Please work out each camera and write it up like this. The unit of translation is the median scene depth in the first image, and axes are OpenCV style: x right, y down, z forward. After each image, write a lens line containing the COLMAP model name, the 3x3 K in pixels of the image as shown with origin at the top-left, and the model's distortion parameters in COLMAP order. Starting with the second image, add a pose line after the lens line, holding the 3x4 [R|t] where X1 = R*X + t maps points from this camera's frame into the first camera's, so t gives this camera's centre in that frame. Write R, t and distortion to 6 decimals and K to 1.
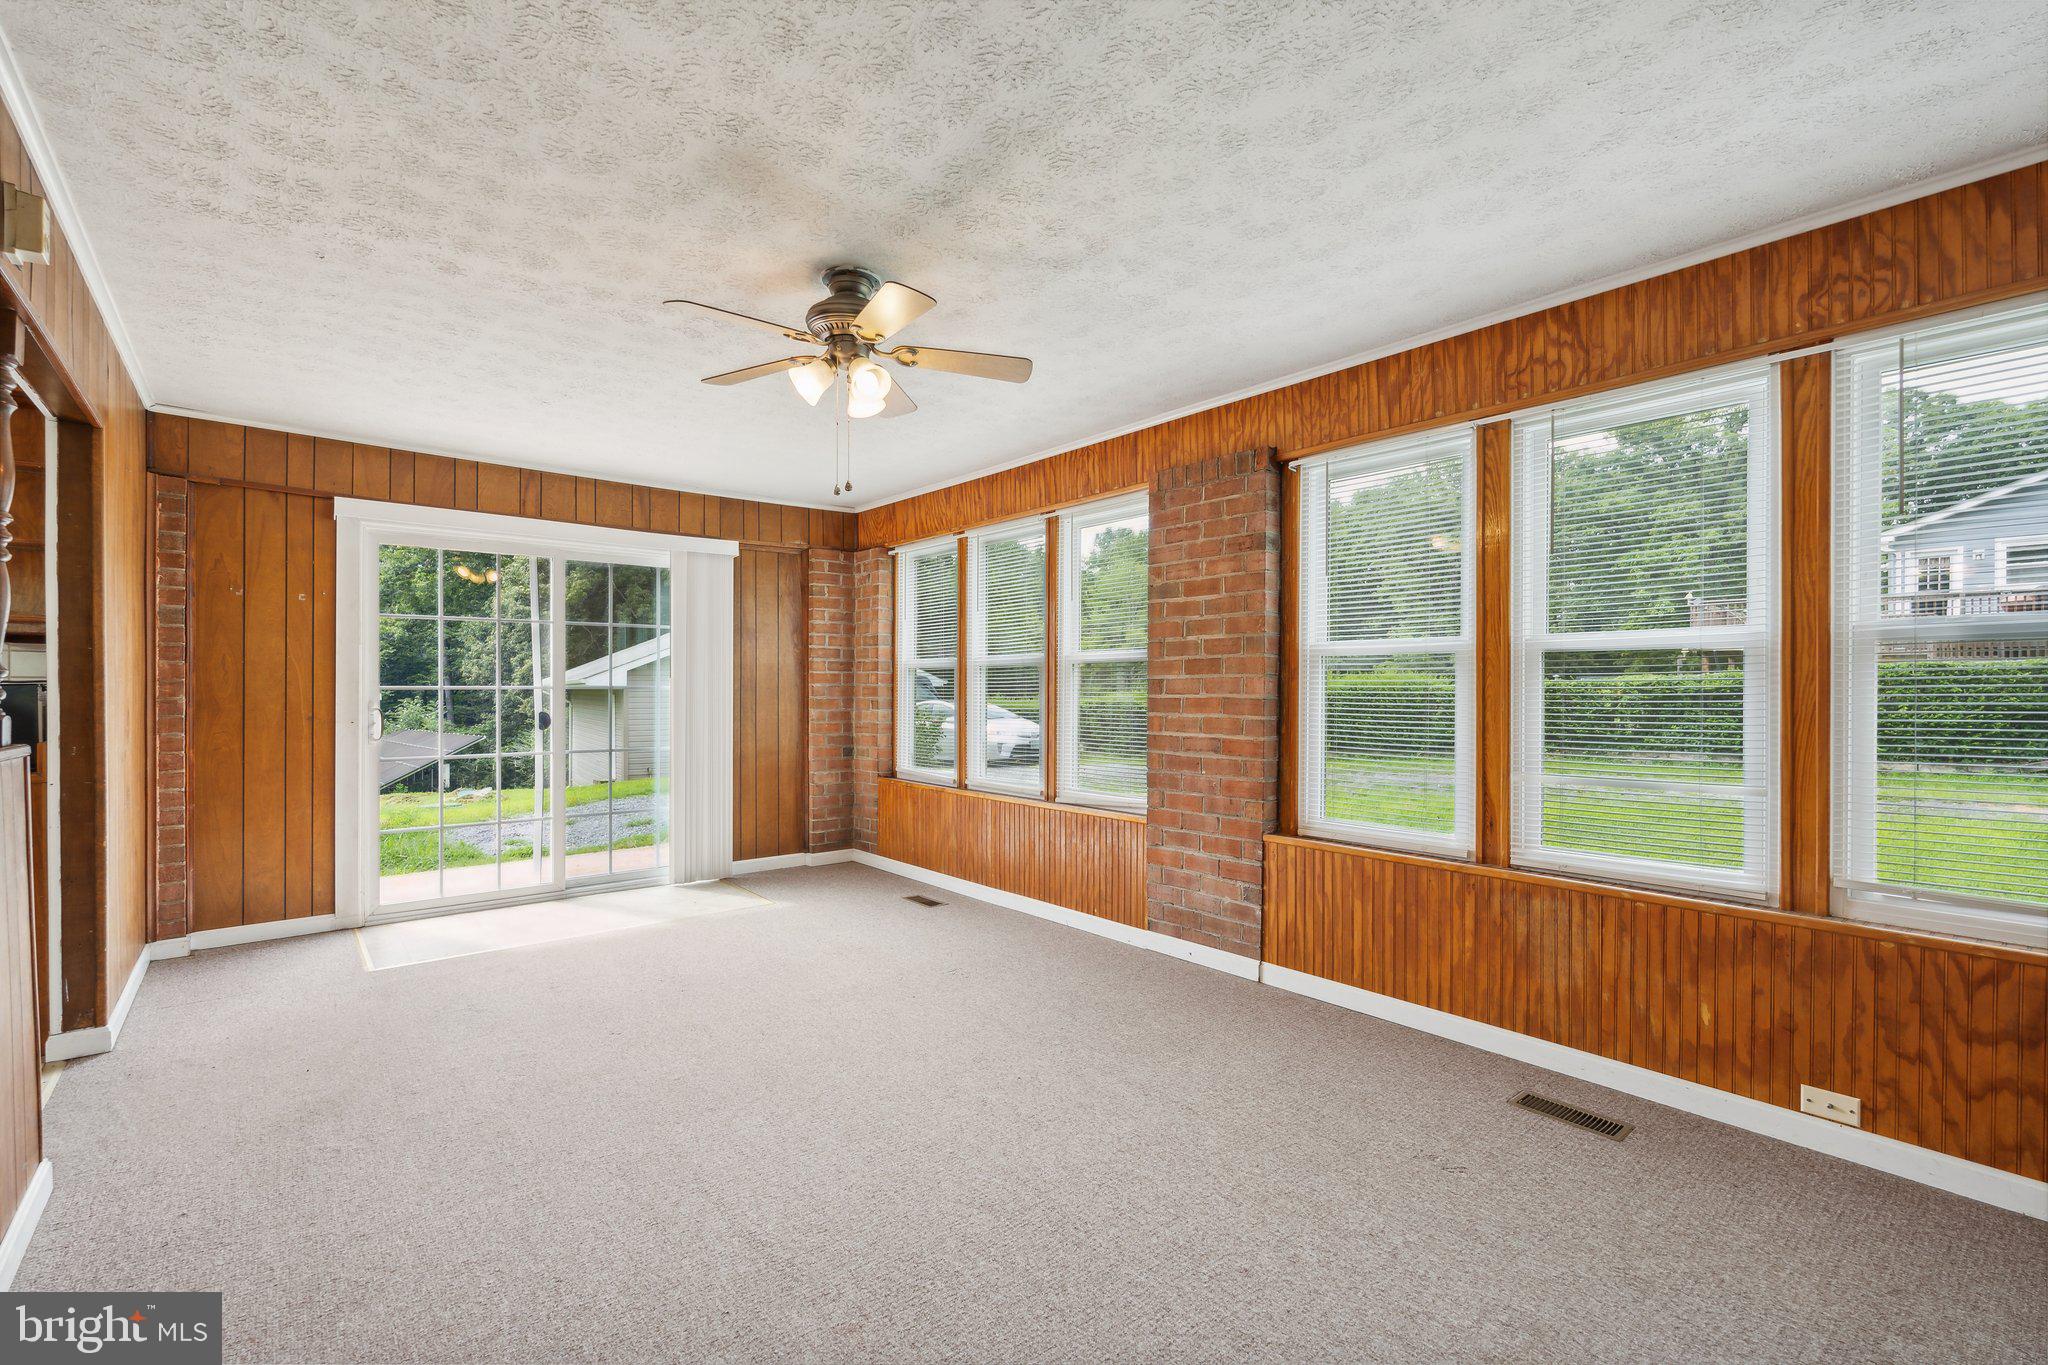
lens RADIAL K [[911.7, 0, 1009.4], [0, 911.7, 692.6], [0, 0, 1]] dist [0.000627, 0.000392]
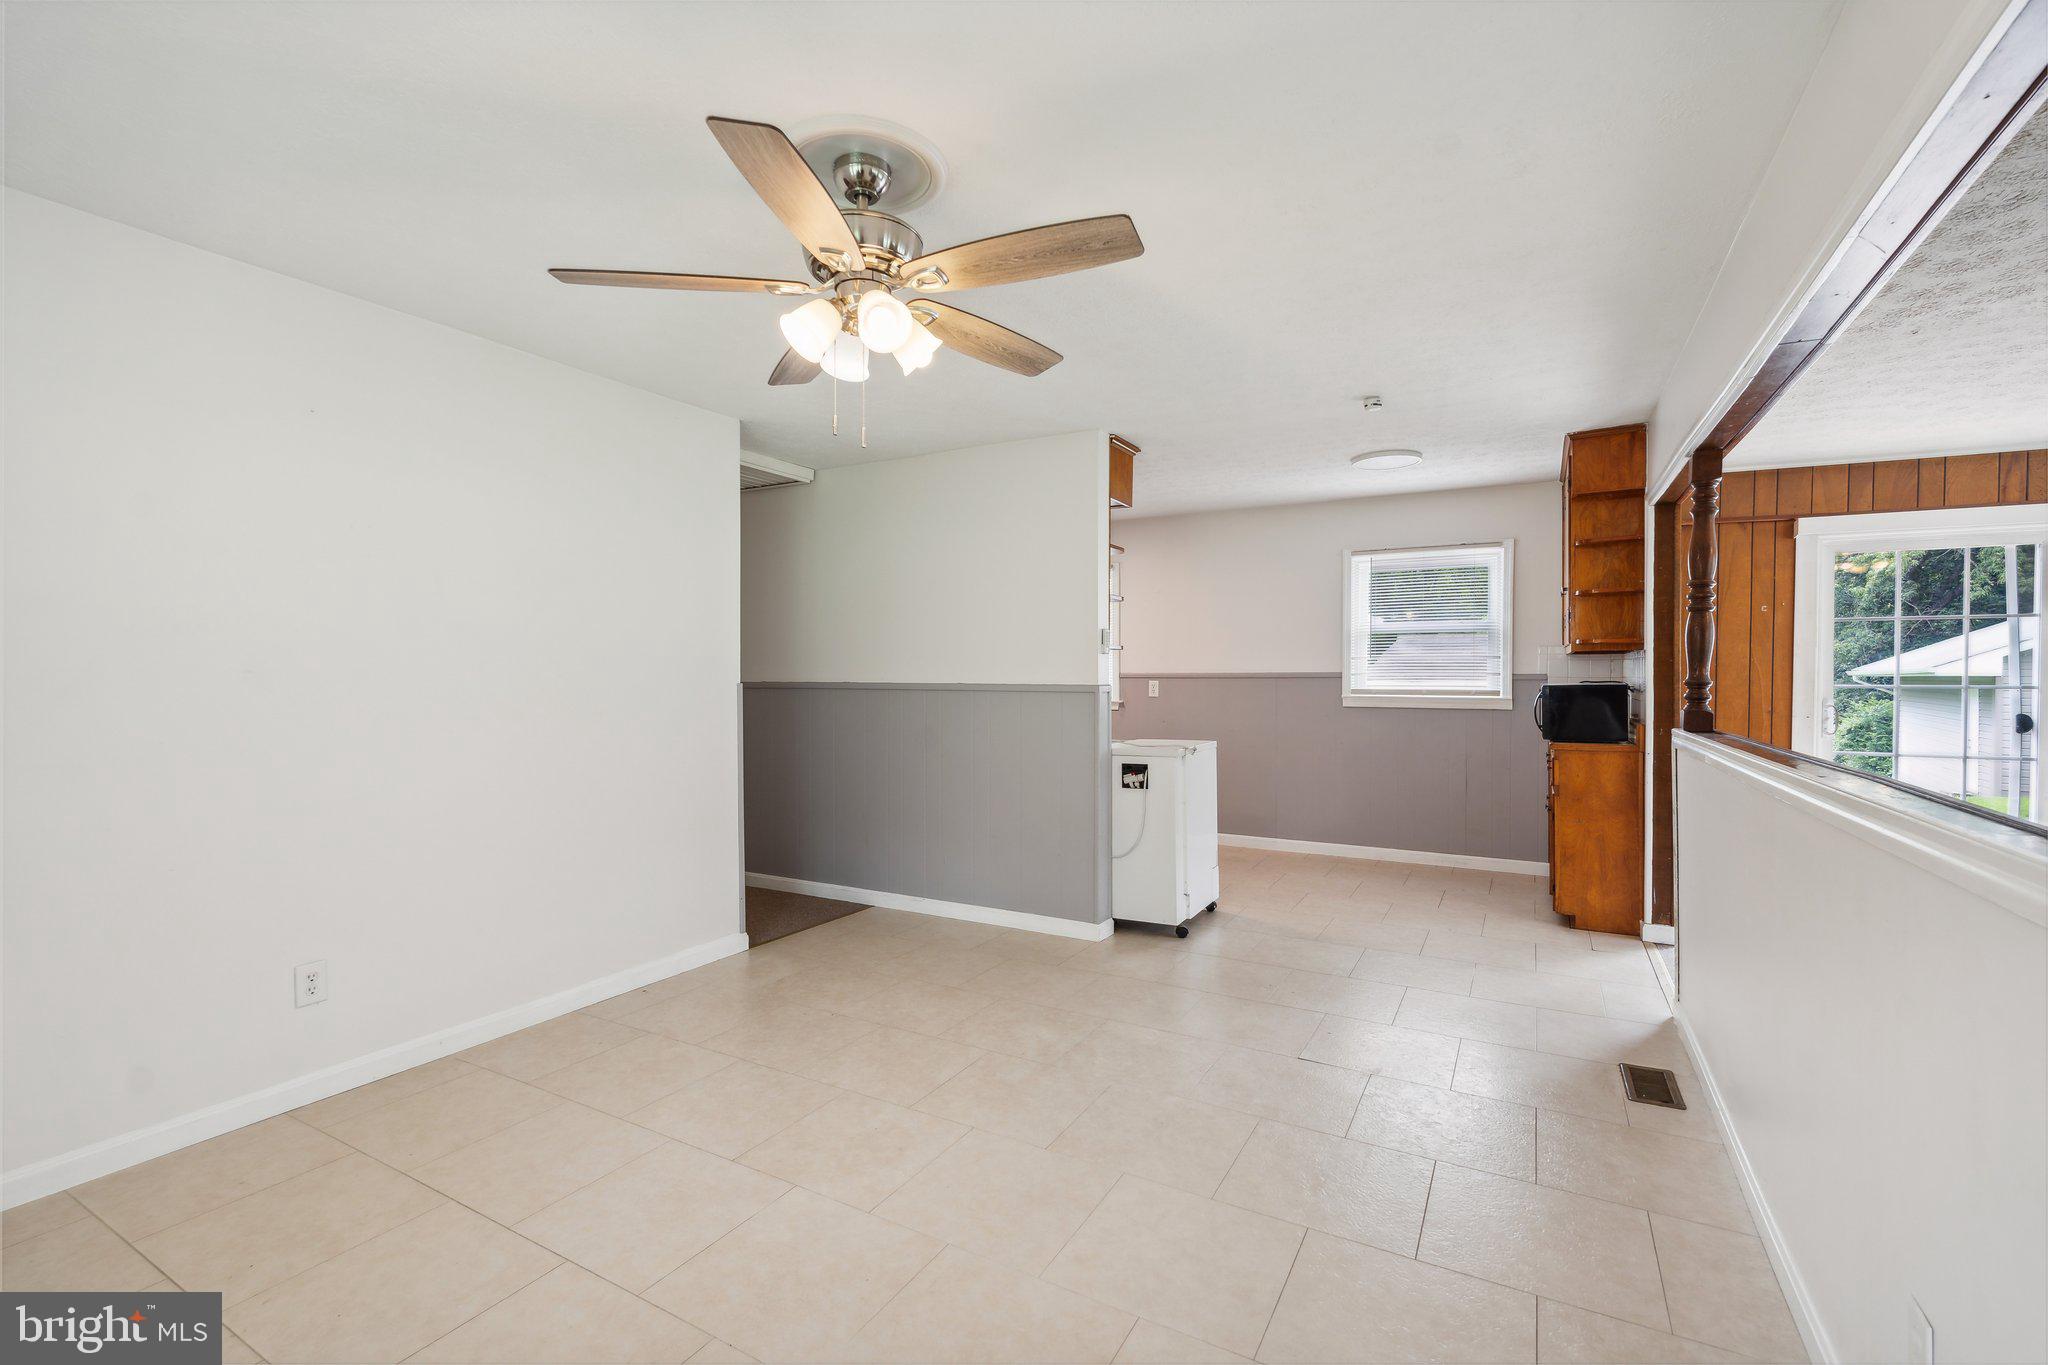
lens RADIAL K [[911.7, 0, 1018.3], [0, 911.7, 687.4], [0, 0, 1]] dist [0.000627, 0.000392]
pose [[0.362321, 0.014735, -0.931937, -0.027014], [-0.007115, 0.999890, 0.013043, -0.012408], [0.932026, 0.001905, 0.362385, -0.335693]]
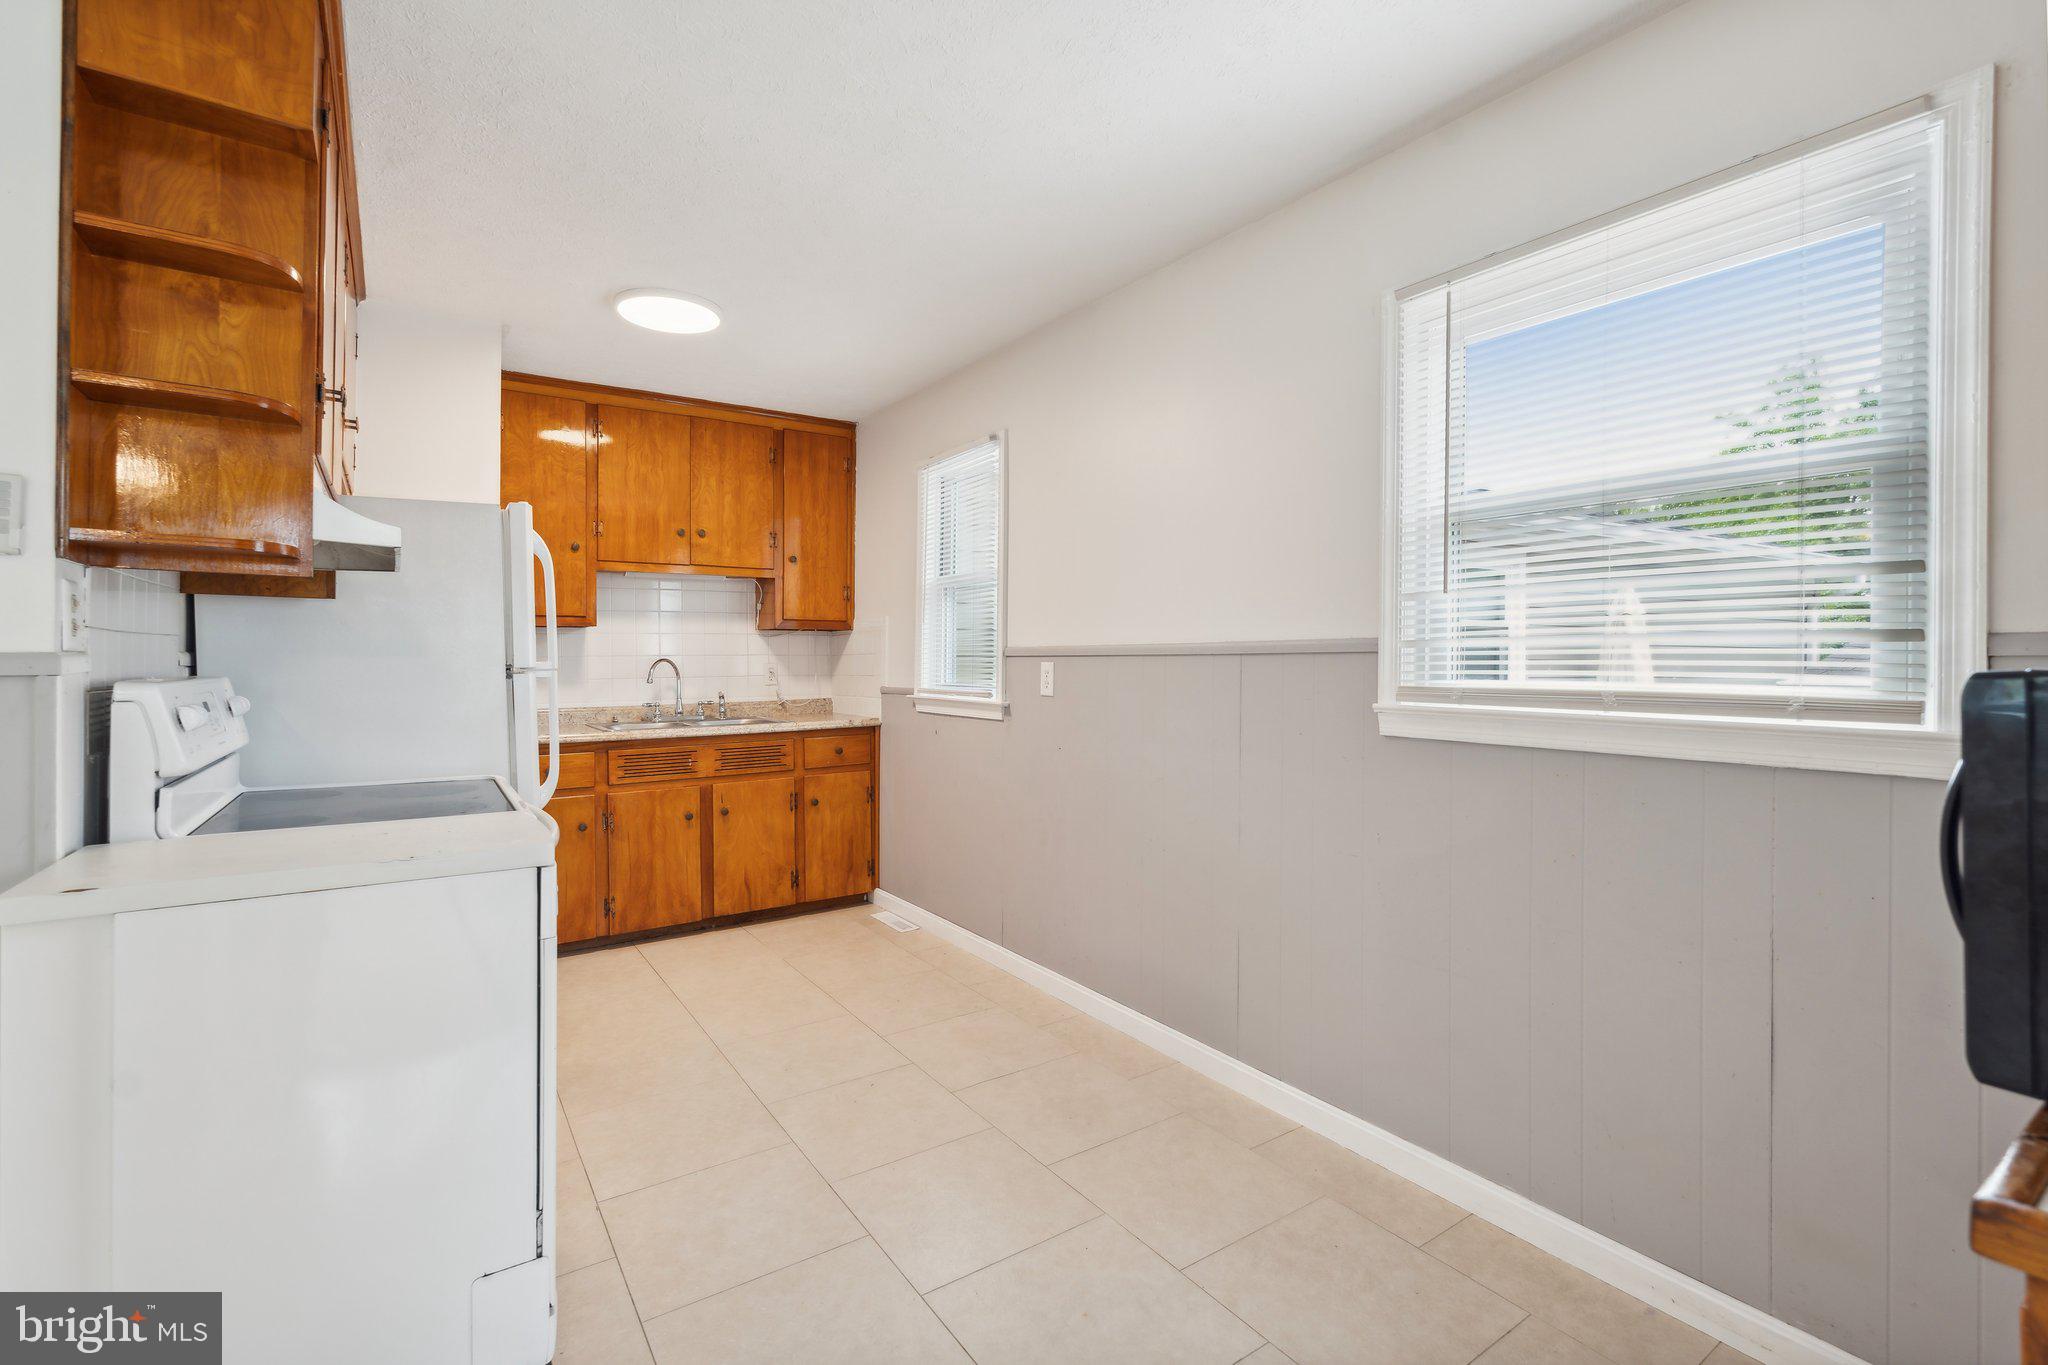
lens RADIAL K [[911.7, 0, 1035.2], [0, 911.7, 665.0], [0, 0, 1]] dist [0.000627, 0.000392]
pose [[-0.074740, 0.001204, -0.997202, -0.698939], [-0.015612, 0.999875, 0.002377, -0.003758], [0.997081, 0.015746, -0.074712, 0.564172]]
